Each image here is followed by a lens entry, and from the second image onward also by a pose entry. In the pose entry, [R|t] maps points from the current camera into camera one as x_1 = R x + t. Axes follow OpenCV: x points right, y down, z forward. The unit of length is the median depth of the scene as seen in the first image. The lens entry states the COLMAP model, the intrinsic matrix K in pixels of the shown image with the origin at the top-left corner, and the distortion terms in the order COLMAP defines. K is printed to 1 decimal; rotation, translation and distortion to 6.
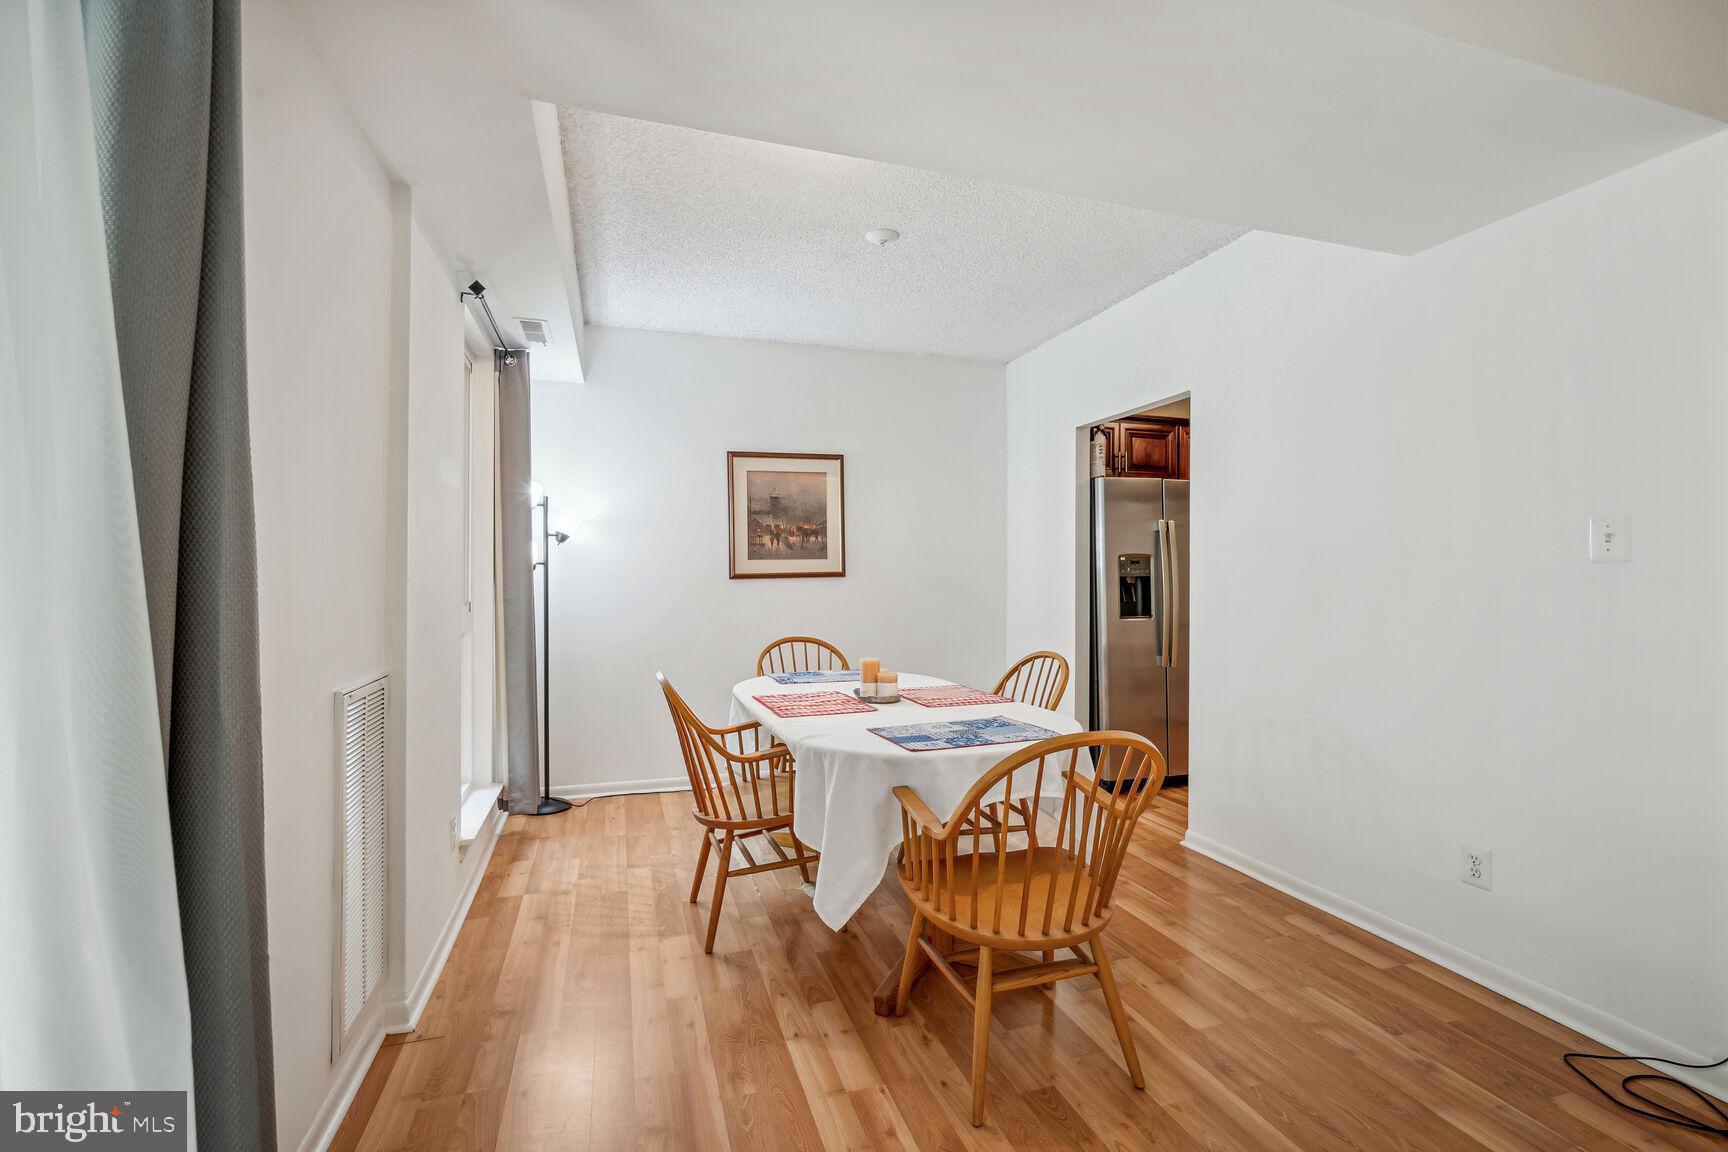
lens RADIAL K [[770.9, 0, 879.2], [0, 770.9, 584.4], [0, 0, 1]] dist [0.003363, 0.001013]
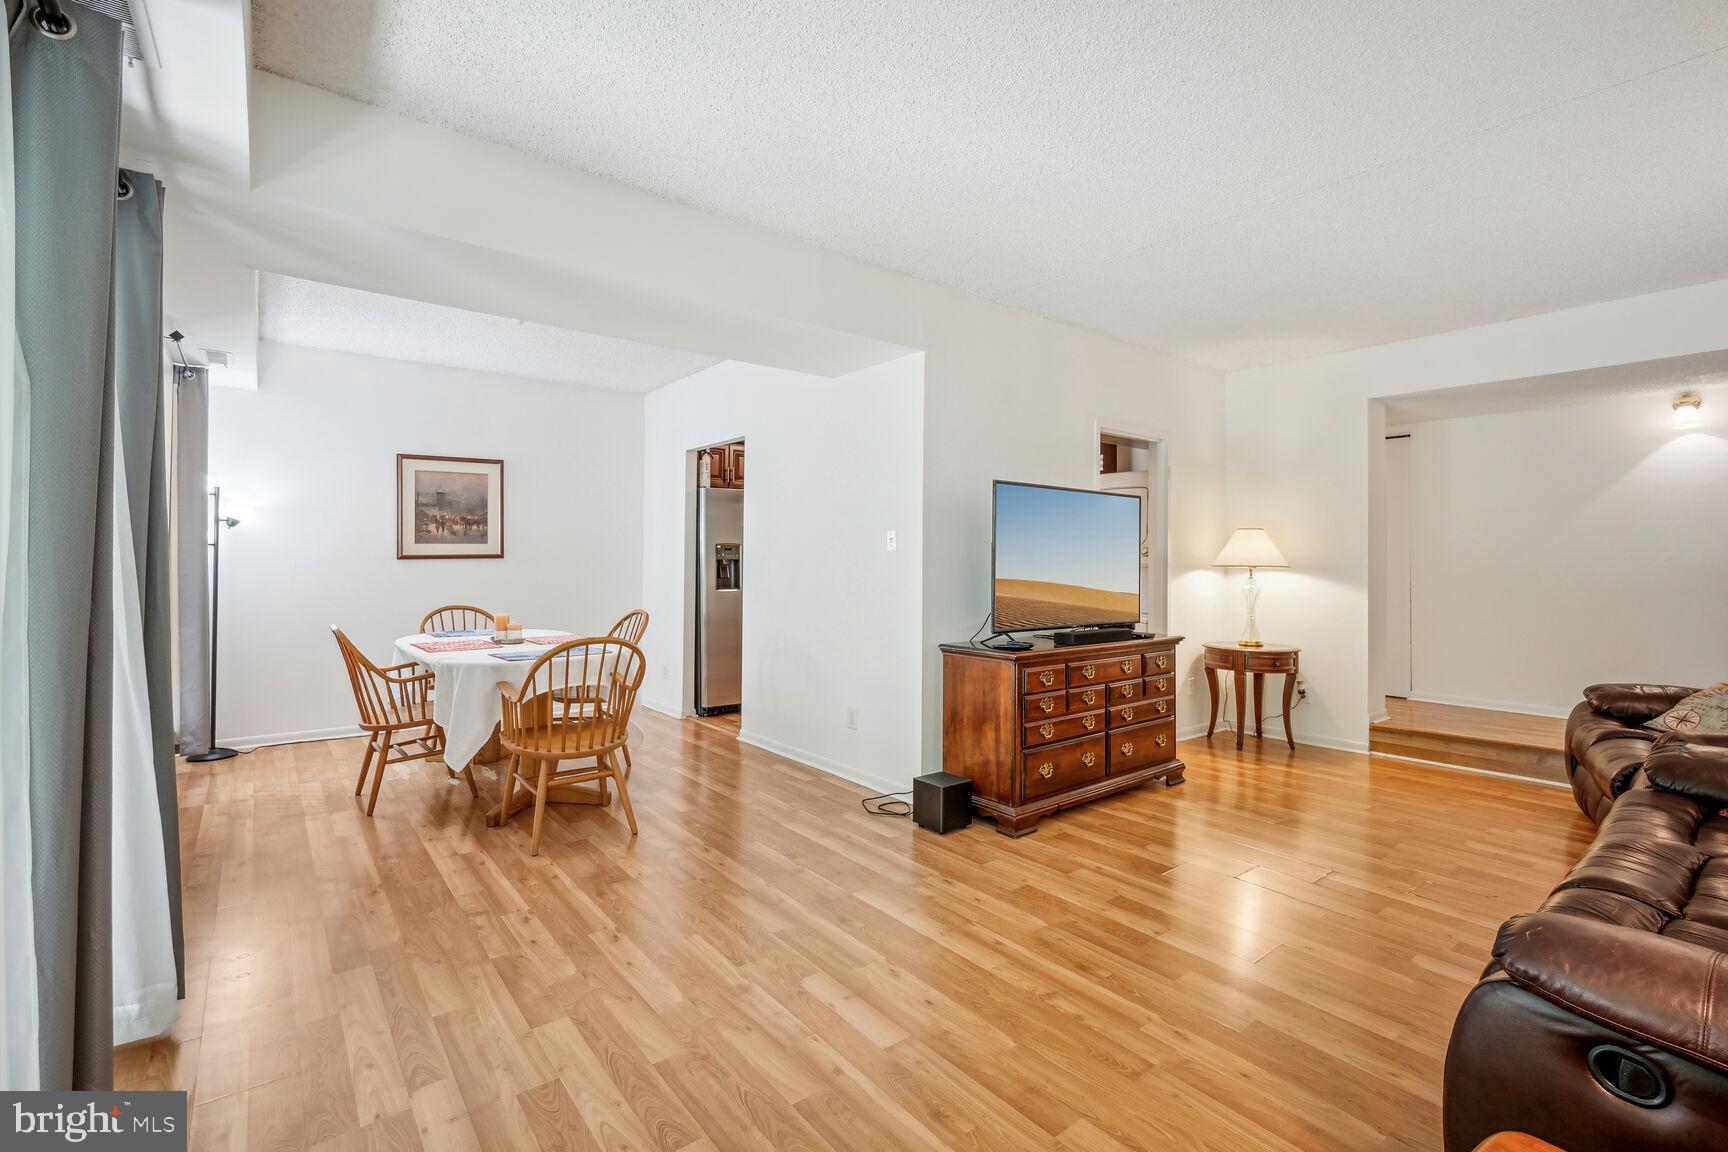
lens RADIAL K [[770.9, 0, 849.5], [0, 770.9, 552.1], [0, 0, 1]] dist [0.003363, 0.001013]
pose [[0.947555, 0.010330, 0.319425, 0.107938], [-0.003344, 0.999743, -0.022411, 0.007876], [-0.319574, 0.020167, 0.947347, -0.440892]]
